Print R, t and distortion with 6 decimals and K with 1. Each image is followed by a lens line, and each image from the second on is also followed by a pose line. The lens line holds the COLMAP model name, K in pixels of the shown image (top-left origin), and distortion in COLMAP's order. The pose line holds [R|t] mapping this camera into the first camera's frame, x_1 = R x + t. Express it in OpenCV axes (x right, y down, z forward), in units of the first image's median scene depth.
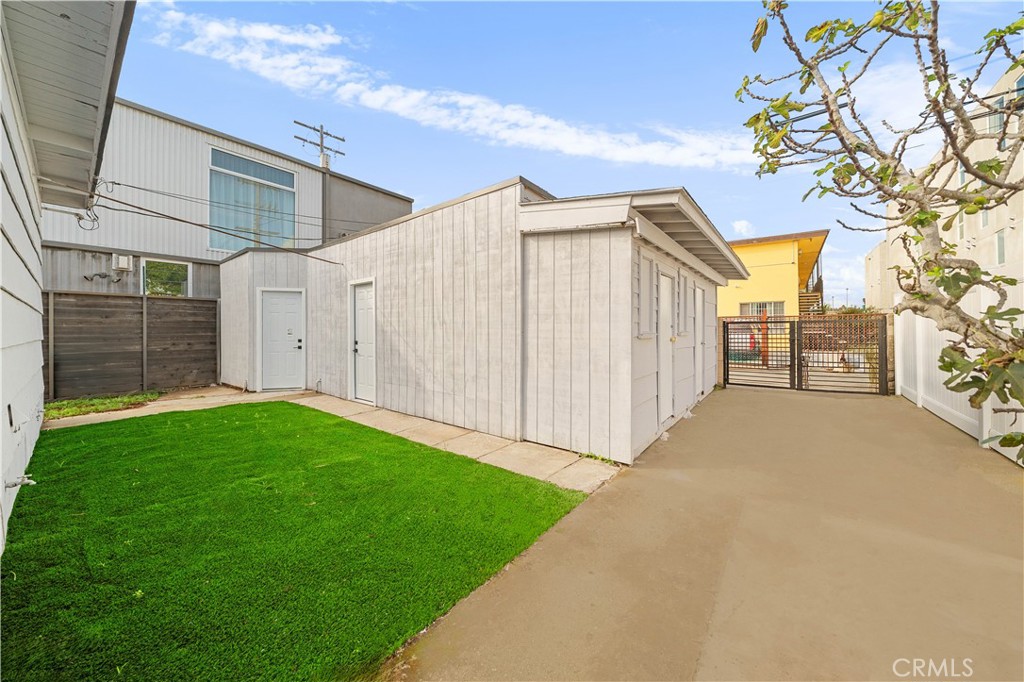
lens RADIAL K [[353.3, 0, 512.6], [0, 353.3, 326.9], [0, 0, 1]] dist [-0.001137, -0.000107]
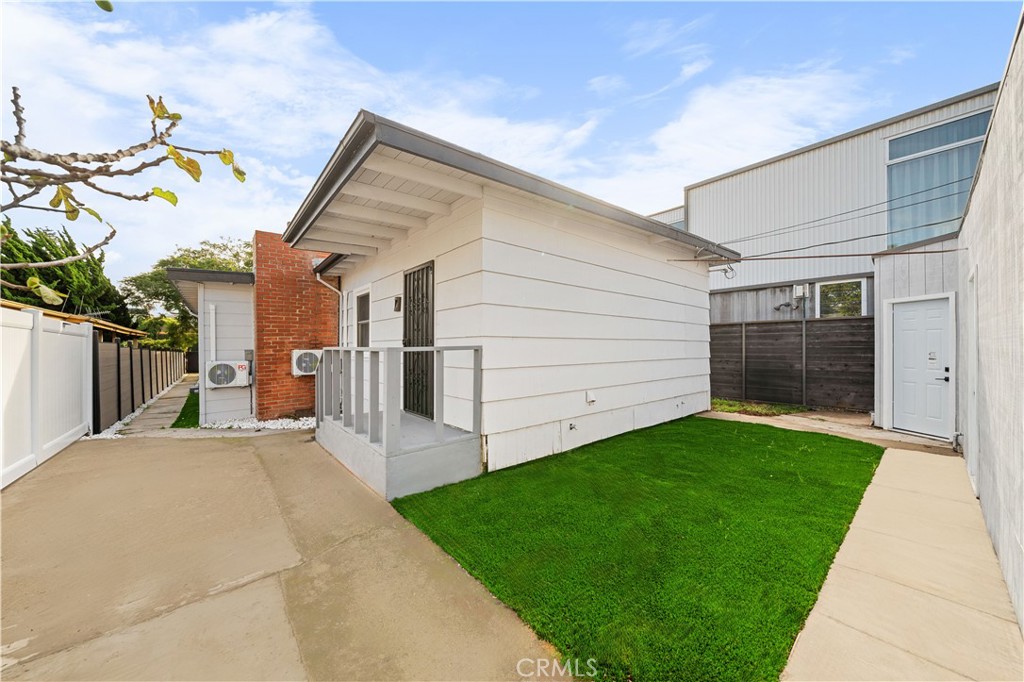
lens RADIAL K [[353.3, 0, 507.4], [0, 353.3, 349.5], [0, 0, 1]] dist [-0.001137, -0.000107]
pose [[-0.209515, 0.013114, -0.977718, 0.239147], [0.013241, 0.999856, 0.010573, -0.017967], [0.977716, -0.010730, -0.209658, 0.318889]]
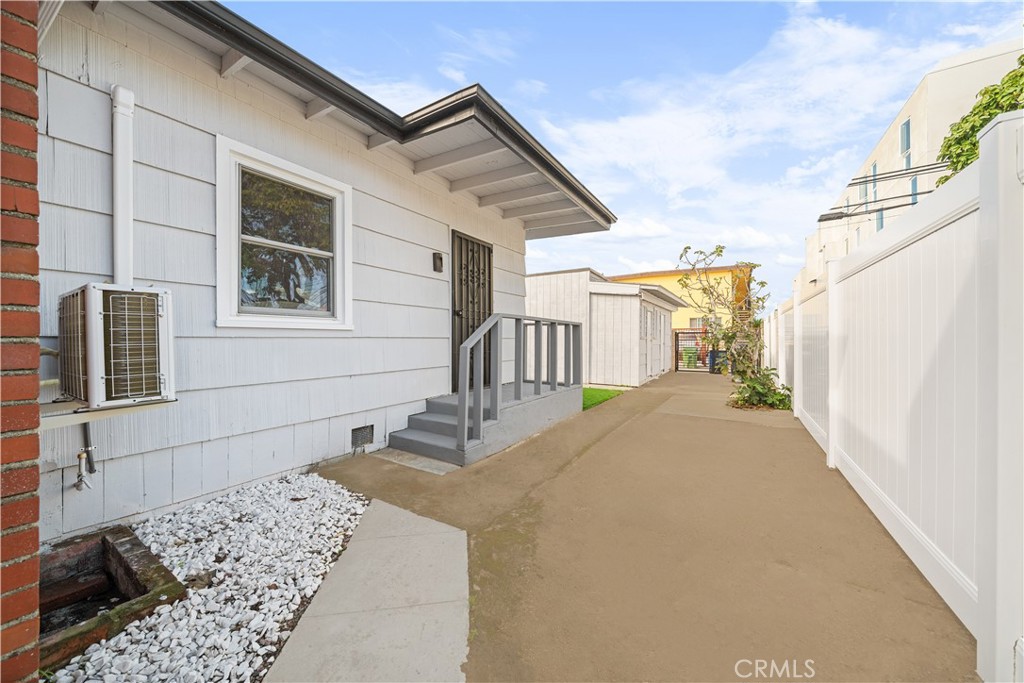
lens RADIAL K [[373.0, 0, 507.8], [0, 373.0, 337.4], [0, 0, 1]] dist [0.000726, 0.000020]
pose [[0.994256, 0.006051, 0.106854, -0.339109], [-0.006263, 0.999979, 0.001649, 0.010348], [-0.106842, -0.002309, 0.994273, -0.600074]]
